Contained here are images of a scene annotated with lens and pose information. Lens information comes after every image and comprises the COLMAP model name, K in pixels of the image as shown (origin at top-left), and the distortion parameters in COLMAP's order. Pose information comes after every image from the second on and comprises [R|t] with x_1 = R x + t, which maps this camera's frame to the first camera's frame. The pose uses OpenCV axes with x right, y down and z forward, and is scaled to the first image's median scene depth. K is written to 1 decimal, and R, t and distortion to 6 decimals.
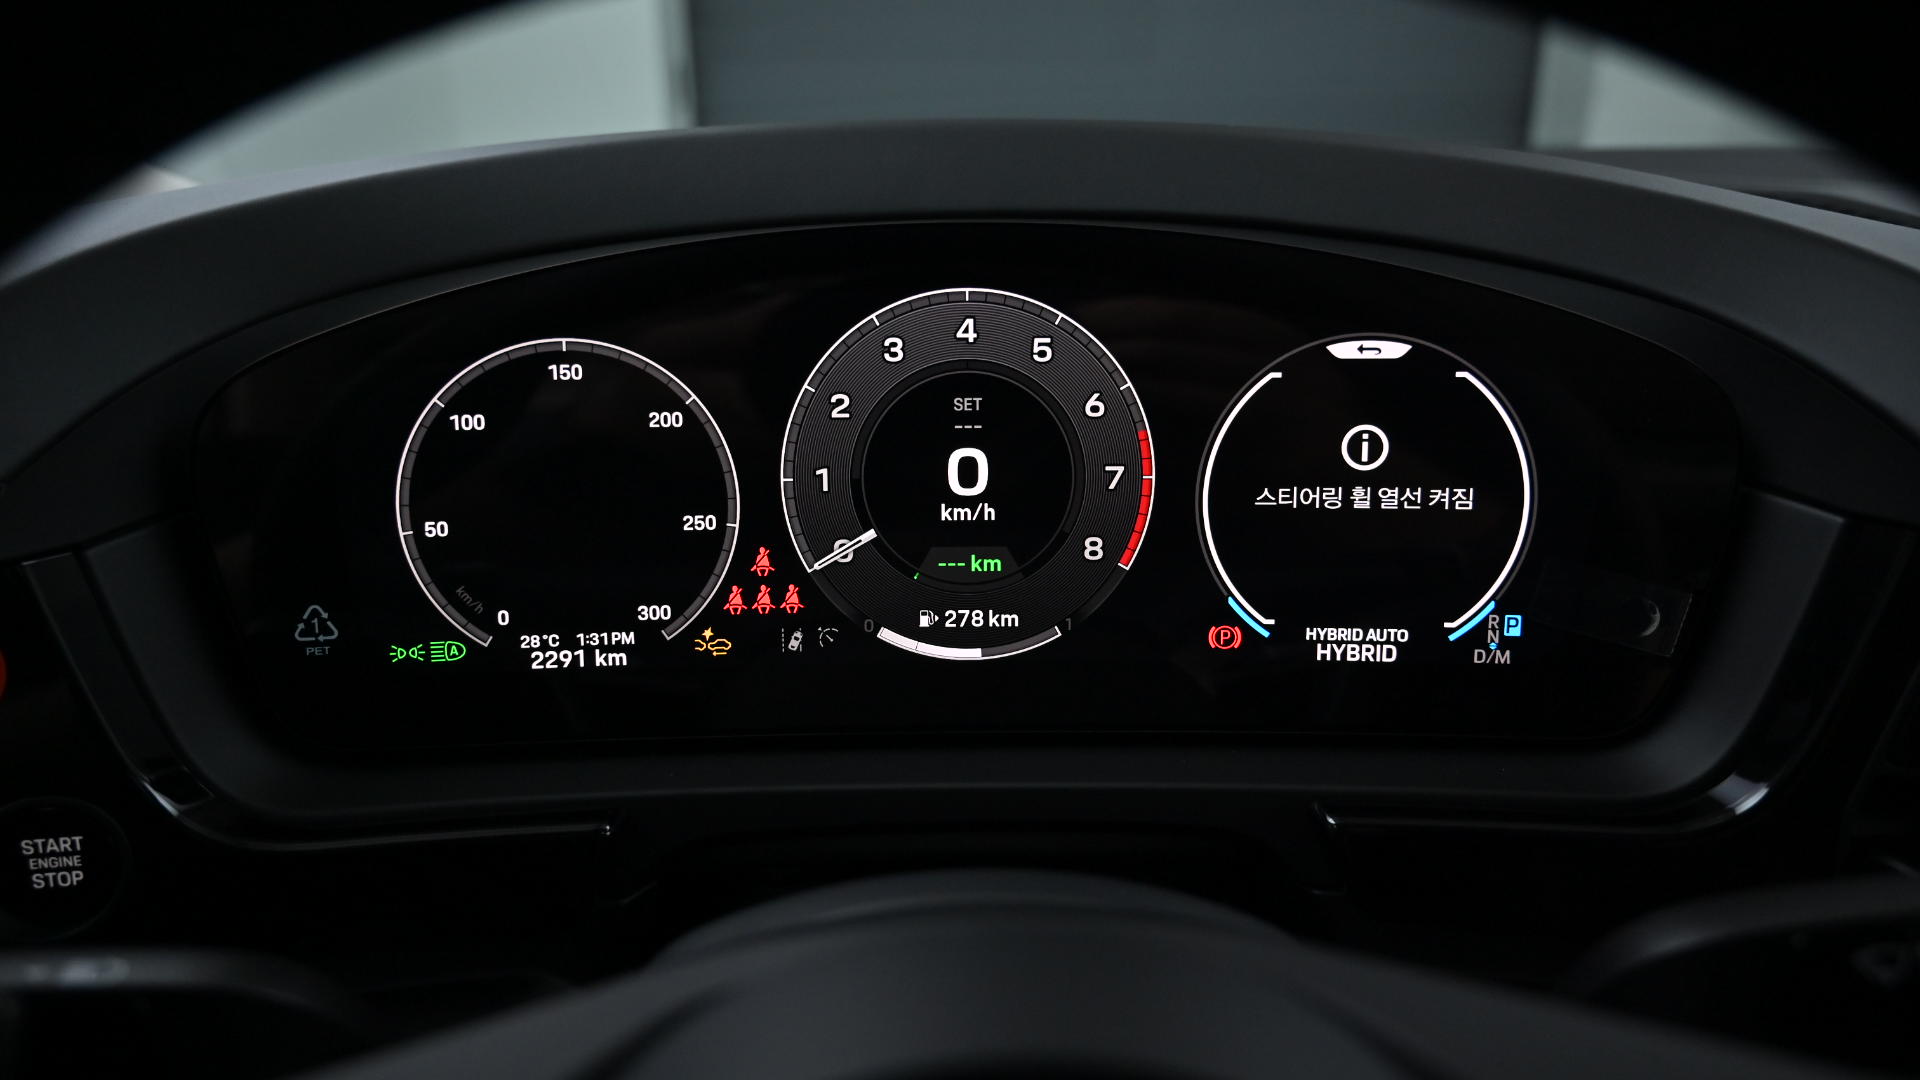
lens RADIAL K [[1302.6, 0, 963.2], [0, 1302.6, 536.5], [0, 0, 1]] dist [-0.007874, 0.013044]
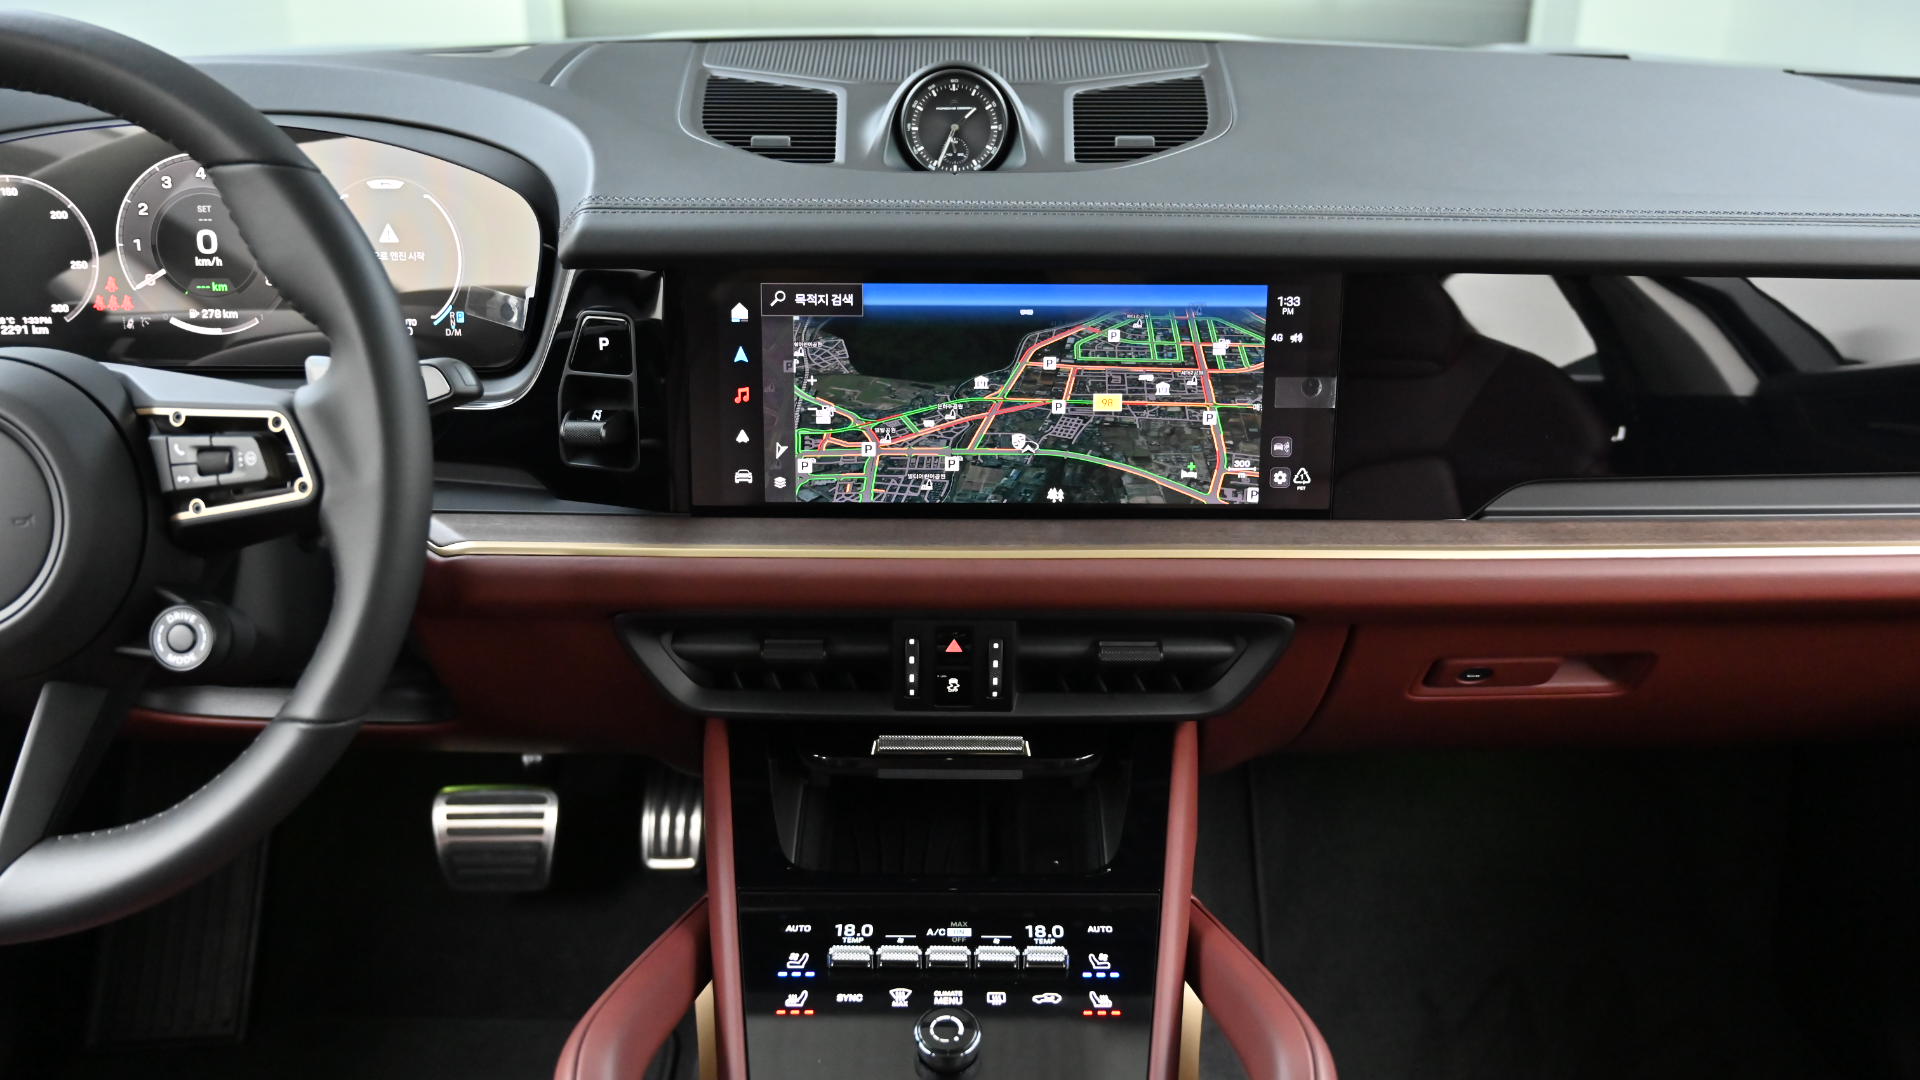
lens RADIAL K [[1659.7, 0, 949.7], [0, 1659.7, 522.6], [0, 0, 1]] dist [-0.000801, -0.005485]
pose [[0.999817, 0.011576, -0.015208, 1.240991], [-0.010557, 0.997801, 0.065436, 0.213192], [0.015932, -0.065263, 0.997741, -1.665104]]
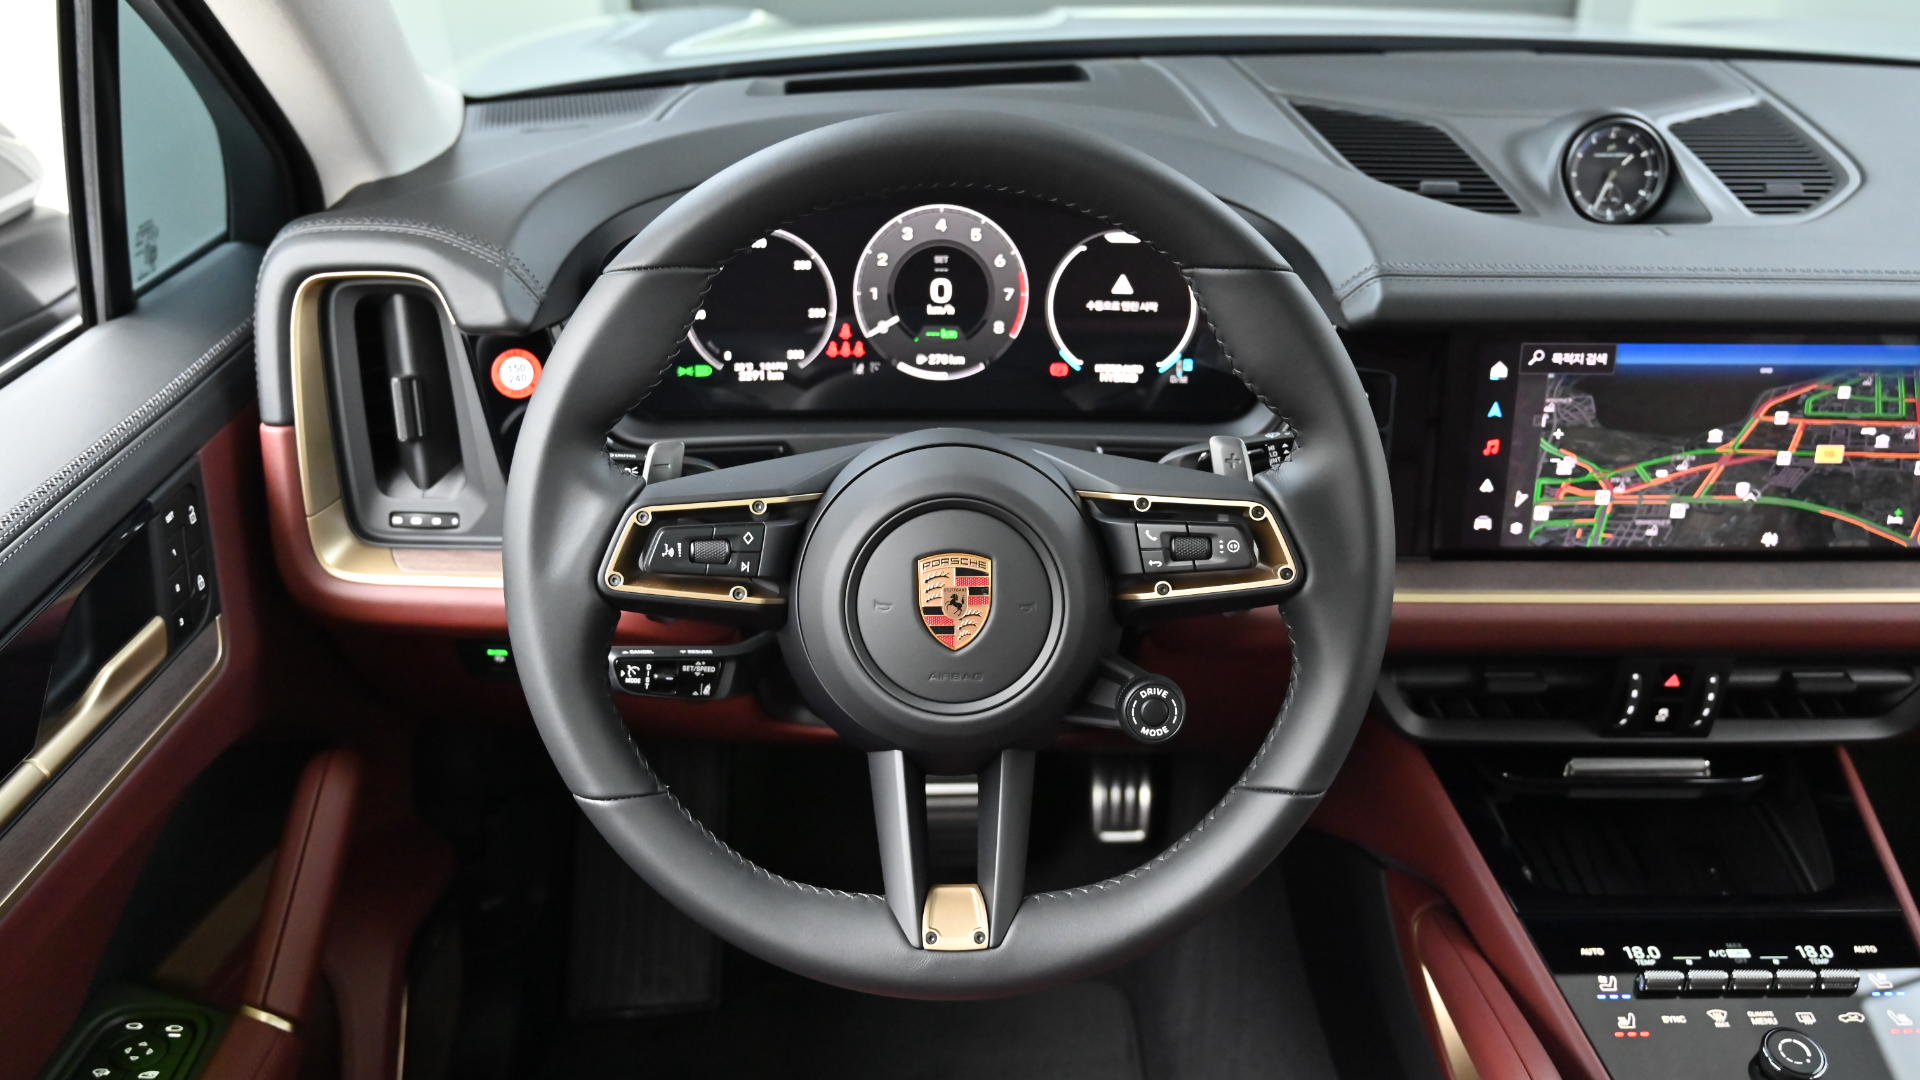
lens RADIAL K [[1623.2, 0, 972.0], [0, 1623.2, 543.0], [0, 0, 1]] dist [0.005668, -0.003944]
pose [[0.999727, 0.010524, 0.020877, 0.003183], [-0.013338, 0.990121, 0.139582, -0.012144], [-0.019202, -0.139822, 0.989990, -1.728618]]
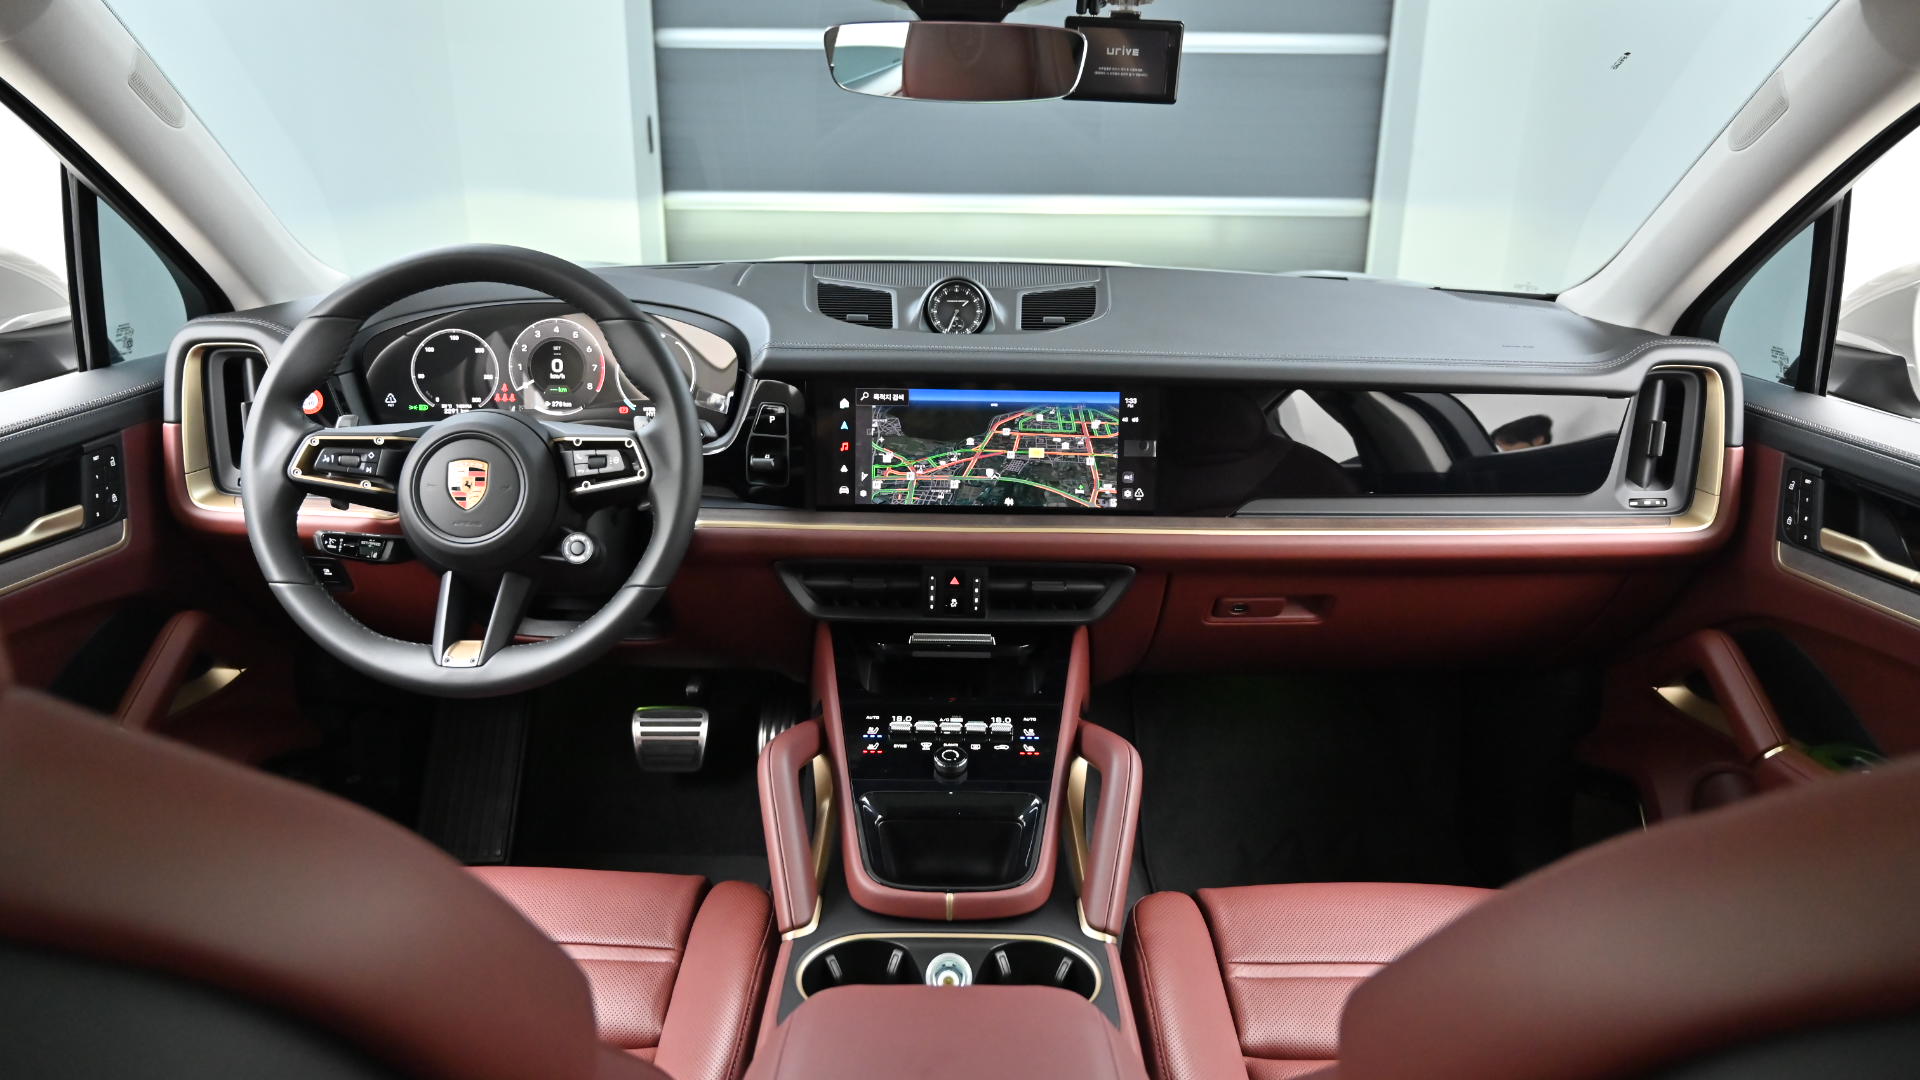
lens RADIAL K [[1302.6, 0, 956.4], [0, 1302.6, 528.3], [0, 0, 1]] dist [-0.007874, 0.013044]
pose [[0.999766, 0.020758, -0.006017, 1.235727], [-0.020851, 0.999656, -0.015909, 0.476018], [0.005684, 0.016031, 0.999855, -2.893386]]
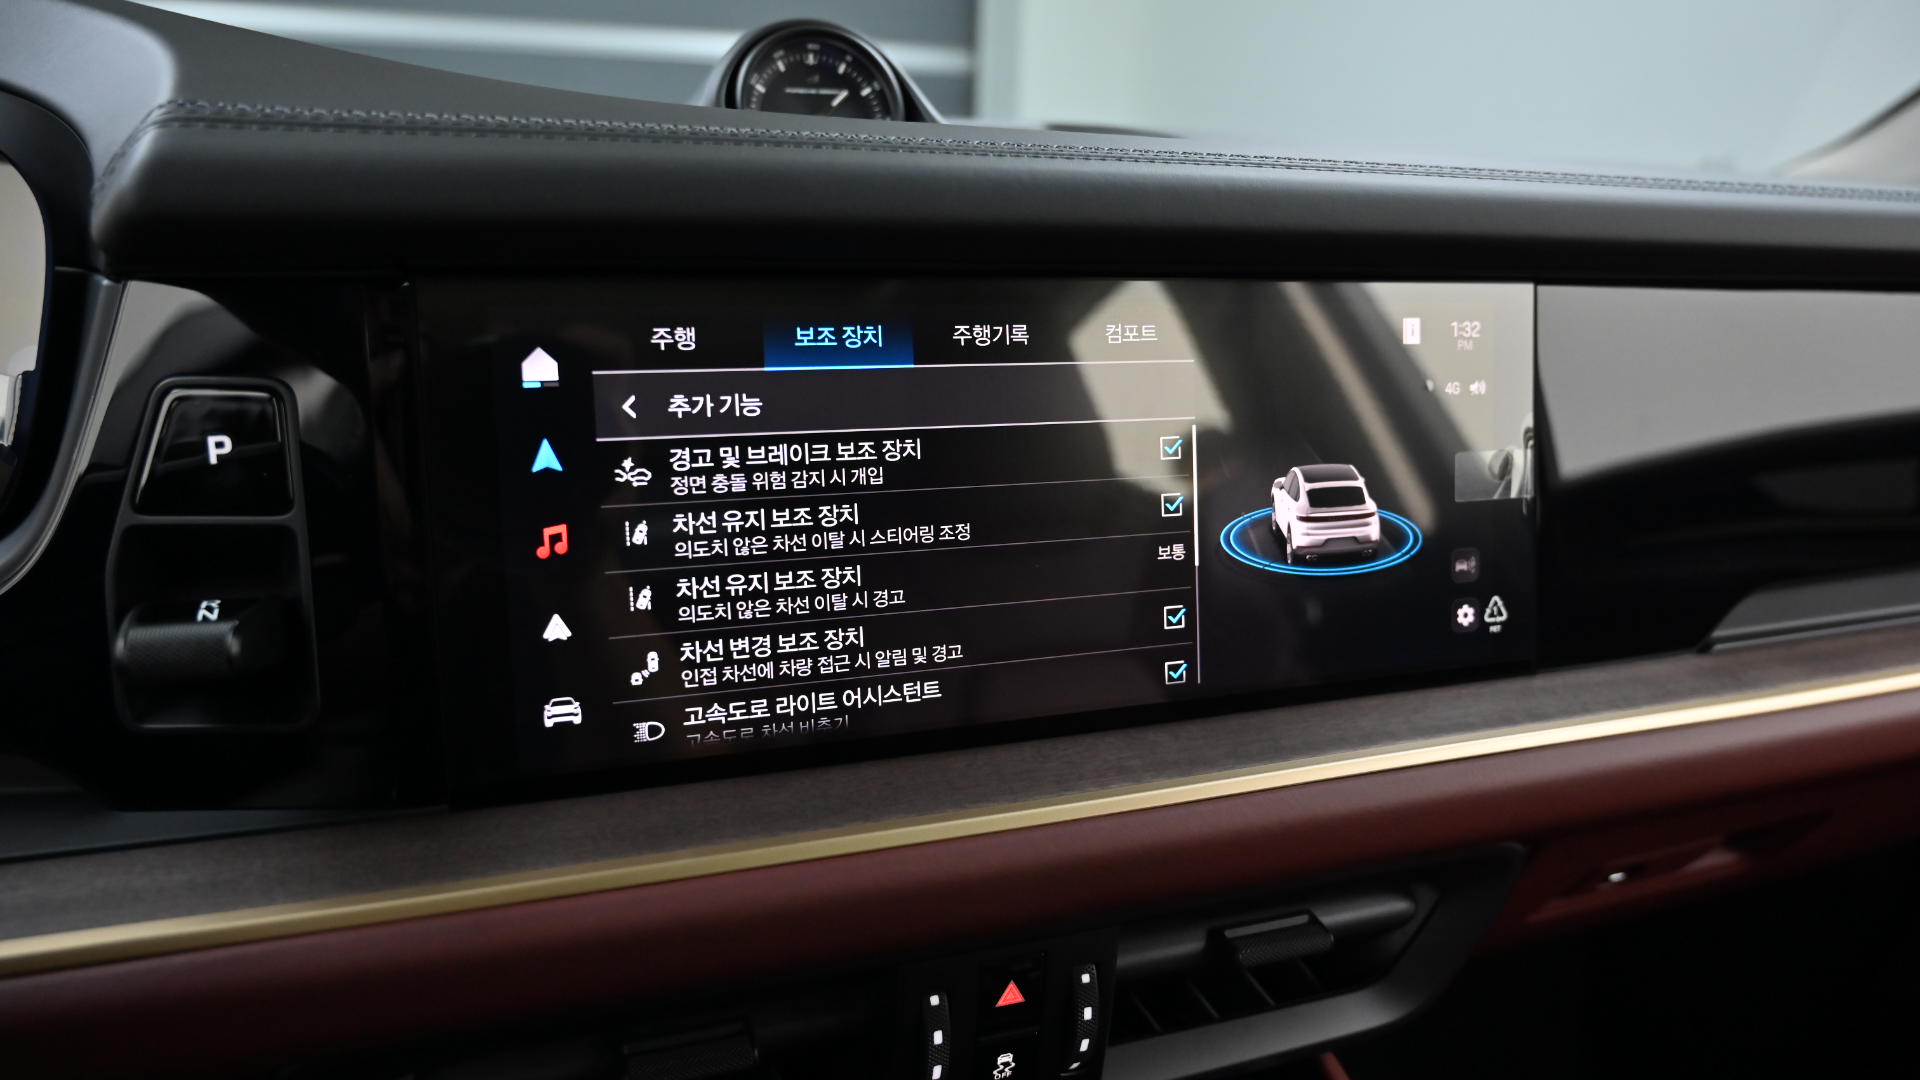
lens RADIAL K [[1302.6, 0, 957.3], [0, 1302.6, 544.4], [0, 0, 1]] dist [-0.007874, 0.013044]
pose [[0.944356, -0.060560, 0.323301, 0.858378], [0.079610, 0.995763, -0.046015, 0.257047], [-0.319144, 0.069192, 0.945177, -0.132252]]
